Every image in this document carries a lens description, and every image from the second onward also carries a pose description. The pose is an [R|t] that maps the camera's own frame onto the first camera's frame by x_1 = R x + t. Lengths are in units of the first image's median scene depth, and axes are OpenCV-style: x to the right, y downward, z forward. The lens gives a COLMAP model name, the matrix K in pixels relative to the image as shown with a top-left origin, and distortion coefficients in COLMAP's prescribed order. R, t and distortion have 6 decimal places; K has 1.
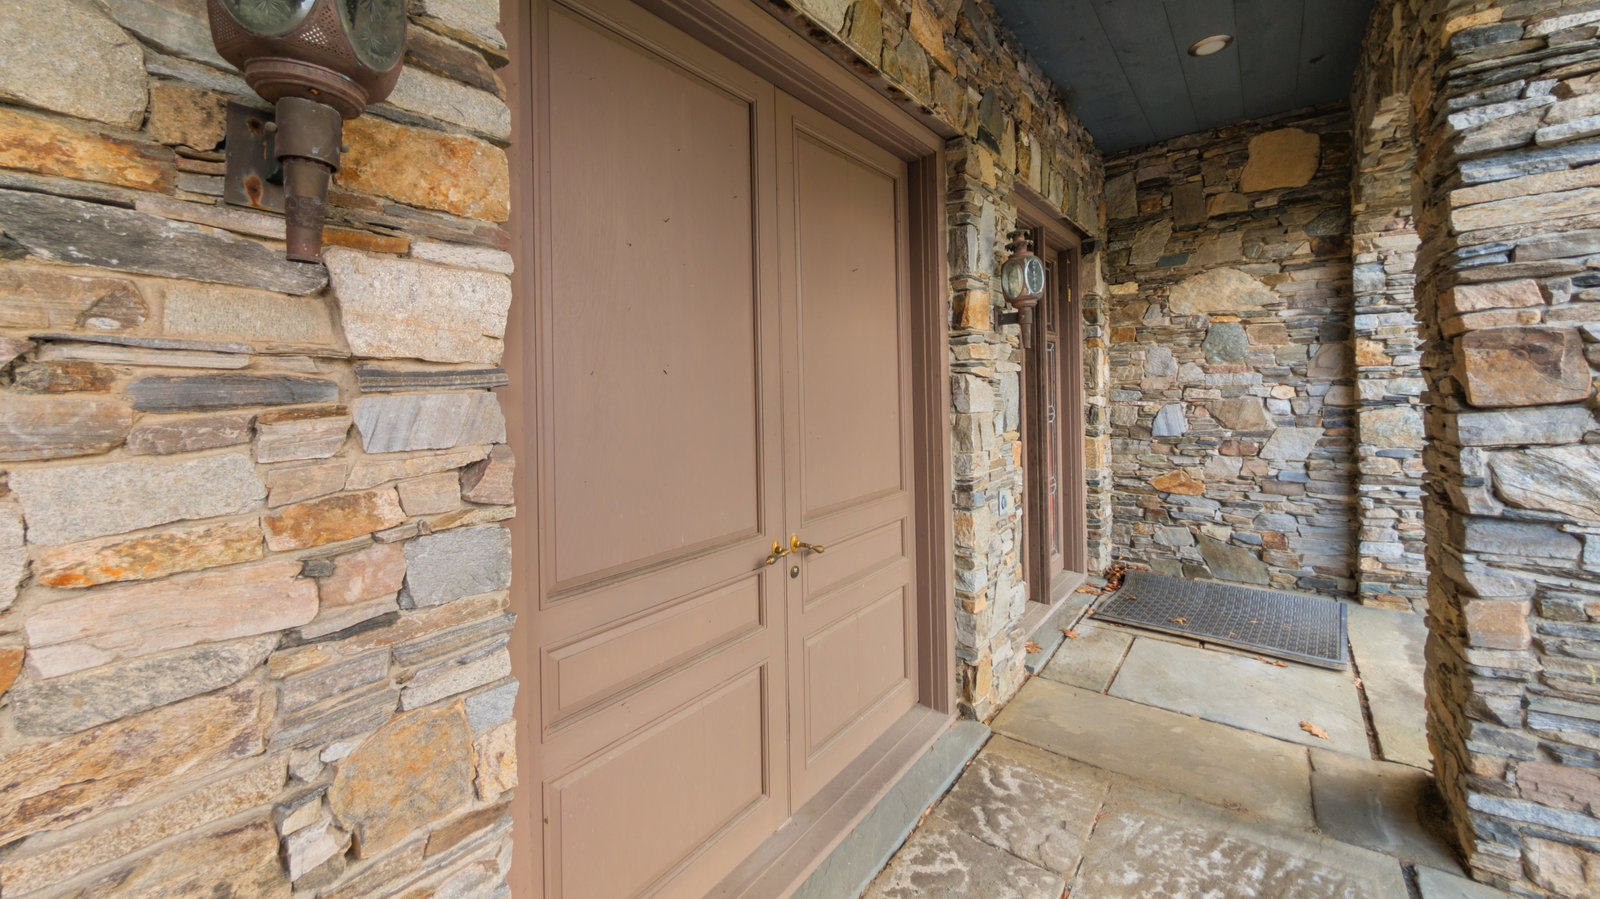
lens RADIAL K [[616.5, 0, 808.0], [0, 616.5, 383.9], [0, 0, 1]] dist [0.002043, 0.000405]
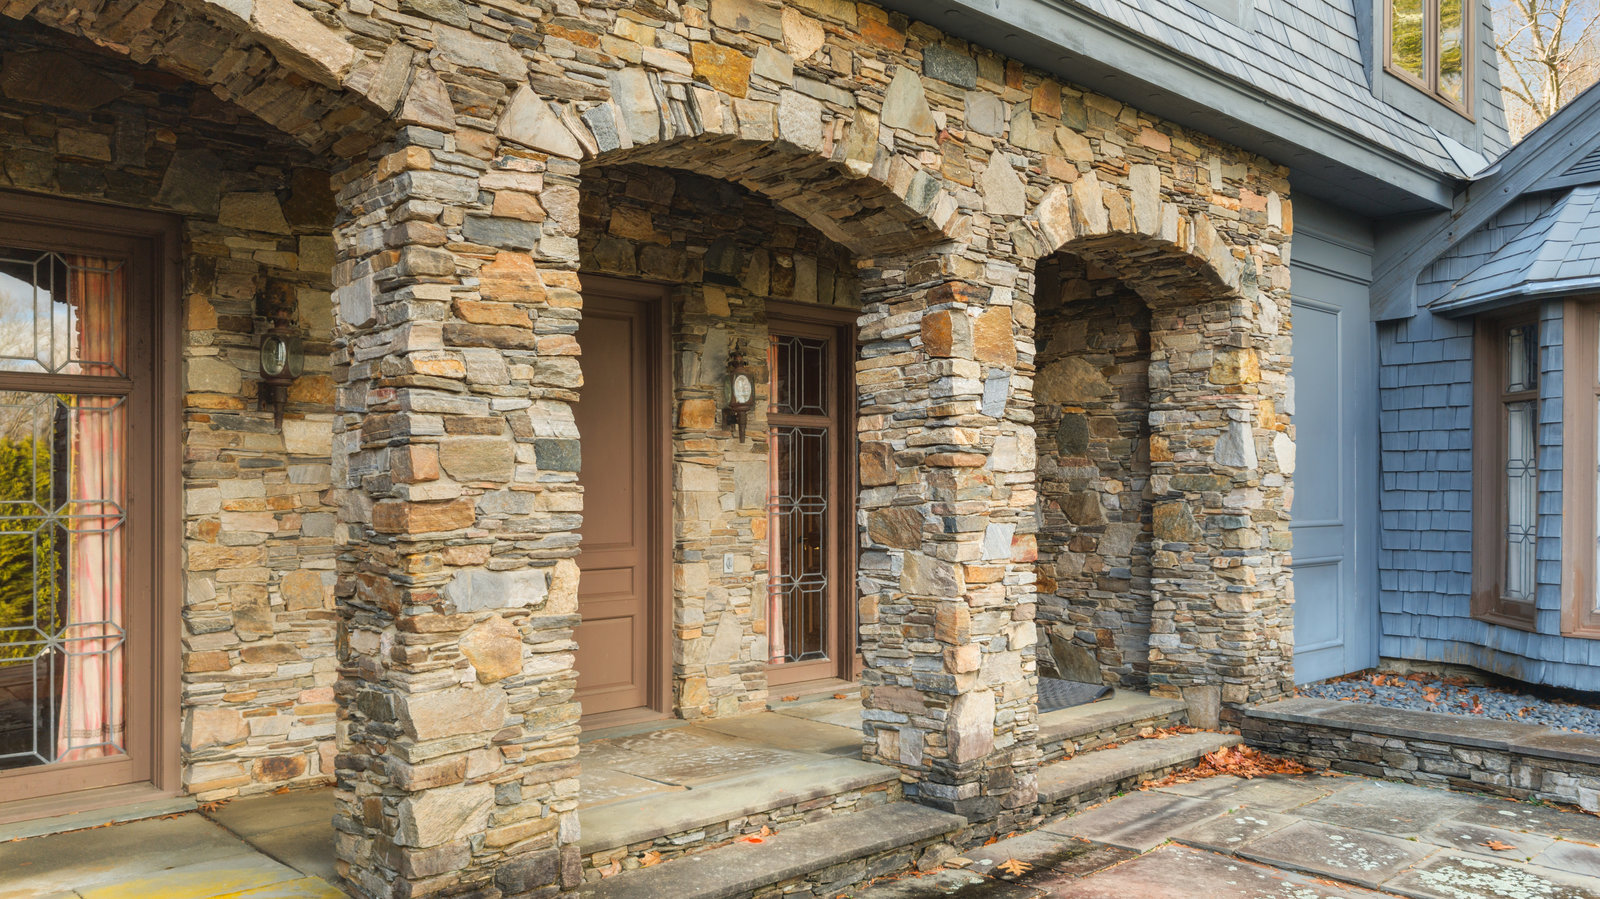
lens RADIAL K [[1204.3, 0, 802.4], [0, 1204.3, 496.4], [0, 0, 1]] dist [0.016014, -0.002069]
pose [[0.984708, 0.023522, -0.172618, 0.685418], [-0.020257, 0.999581, 0.020654, -0.000494], [0.173031, -0.016842, 0.984772, -1.084381]]
